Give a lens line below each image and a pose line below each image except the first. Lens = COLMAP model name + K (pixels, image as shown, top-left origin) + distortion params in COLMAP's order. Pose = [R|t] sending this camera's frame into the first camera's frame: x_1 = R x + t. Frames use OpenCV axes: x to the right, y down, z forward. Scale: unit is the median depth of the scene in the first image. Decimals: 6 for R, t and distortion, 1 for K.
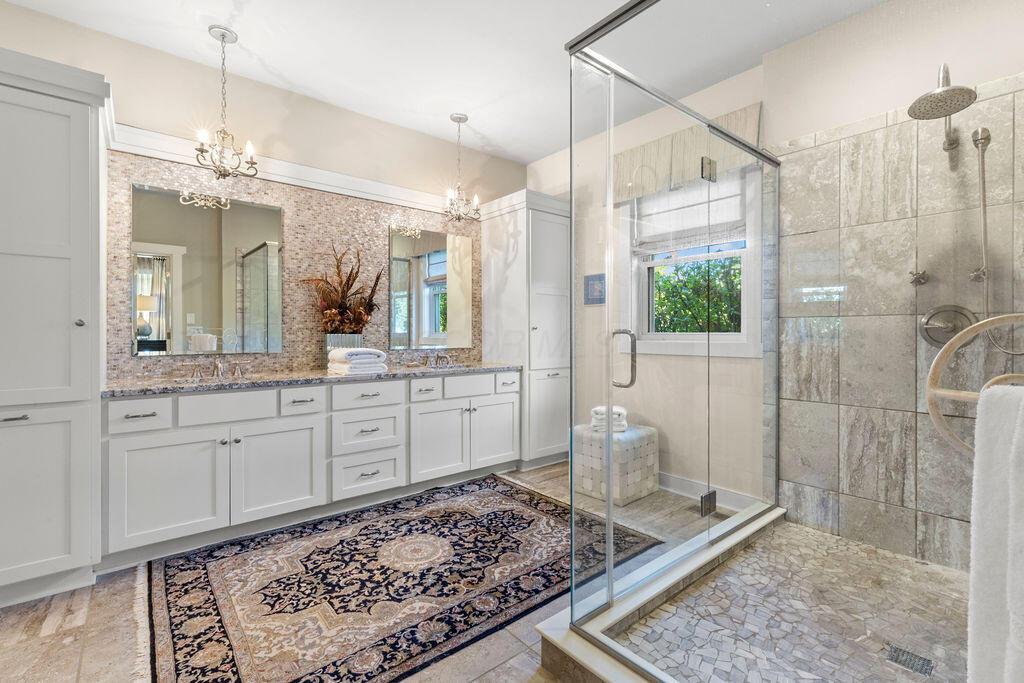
lens RADIAL K [[466.1, 0, 516.8], [0, 466.1, 335.5], [0, 0, 1]] dist [0.004432, 0.000205]
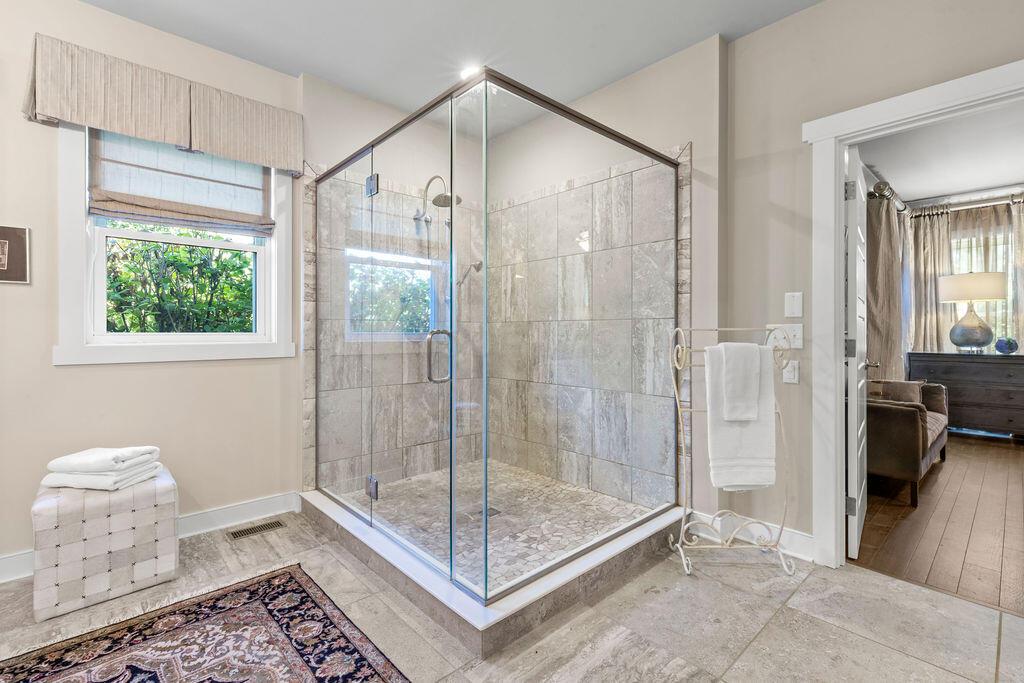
lens RADIAL K [[466.1, 0, 516.0], [0, 466.1, 334.7], [0, 0, 1]] dist [0.004432, 0.000205]
pose [[-0.051635, -0.008788, 0.998627, -0.585193], [0.007084, 0.999933, 0.009166, -0.007514], [-0.998641, 0.007547, -0.051569, 0.596201]]
